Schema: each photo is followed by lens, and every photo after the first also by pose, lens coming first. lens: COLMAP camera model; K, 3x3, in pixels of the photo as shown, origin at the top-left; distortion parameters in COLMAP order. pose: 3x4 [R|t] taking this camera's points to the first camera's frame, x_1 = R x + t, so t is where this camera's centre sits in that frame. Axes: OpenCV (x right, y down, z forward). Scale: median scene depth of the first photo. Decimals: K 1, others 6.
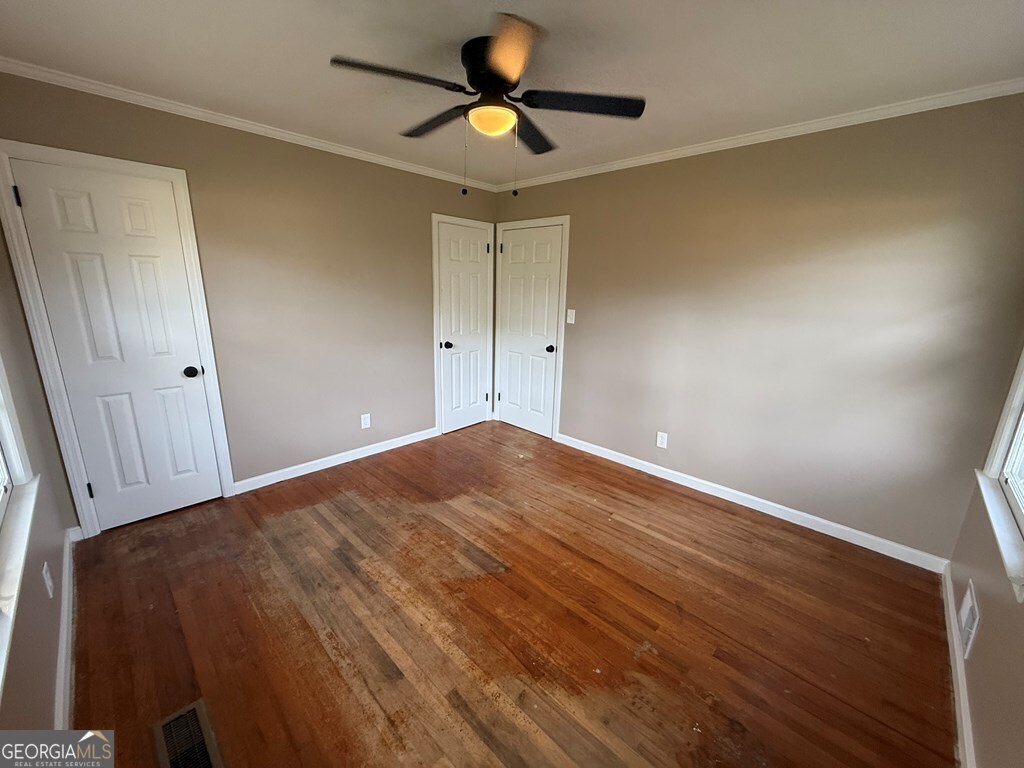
lens RADIAL K [[408.3, 0, 512.6], [0, 408.3, 384.1], [0, 0, 1]] dist [-0.001064, -0.000290]
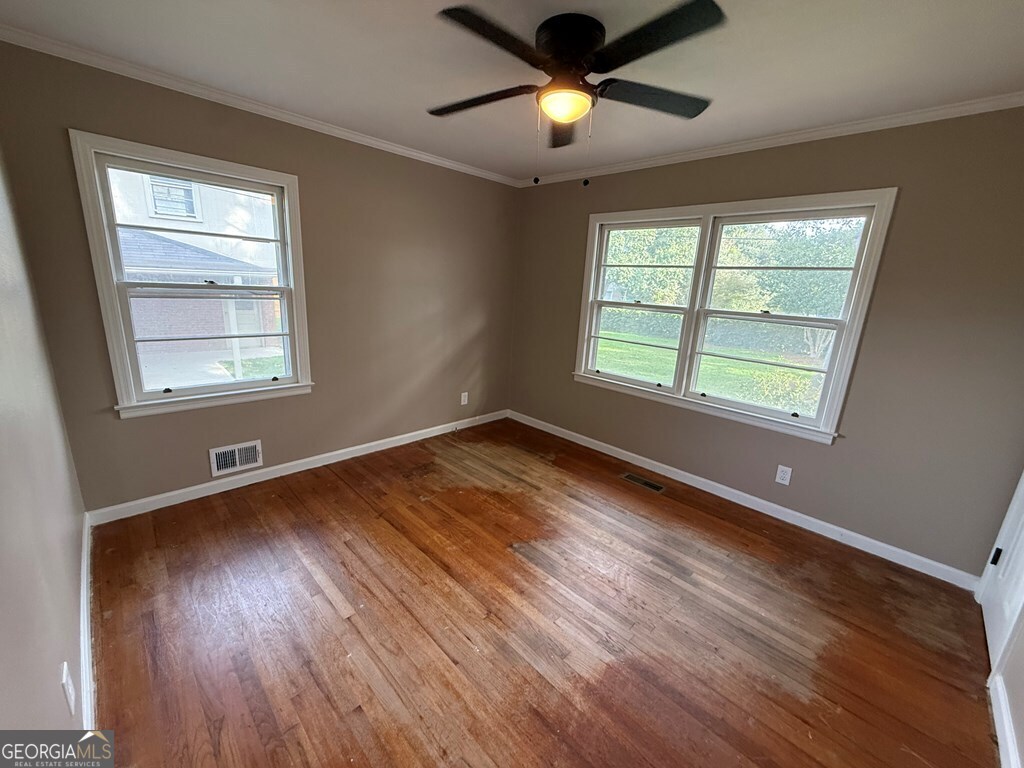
lens RADIAL K [[408.3, 0, 512.4], [0, 408.3, 385.0], [0, 0, 1]] dist [-0.001064, -0.000290]
pose [[-0.996704, -0.081122, 0.000698, 0.016037], [-0.071559, 0.883201, 0.463504, -0.429054], [-0.038217, 0.461926, -0.886095, 1.811683]]
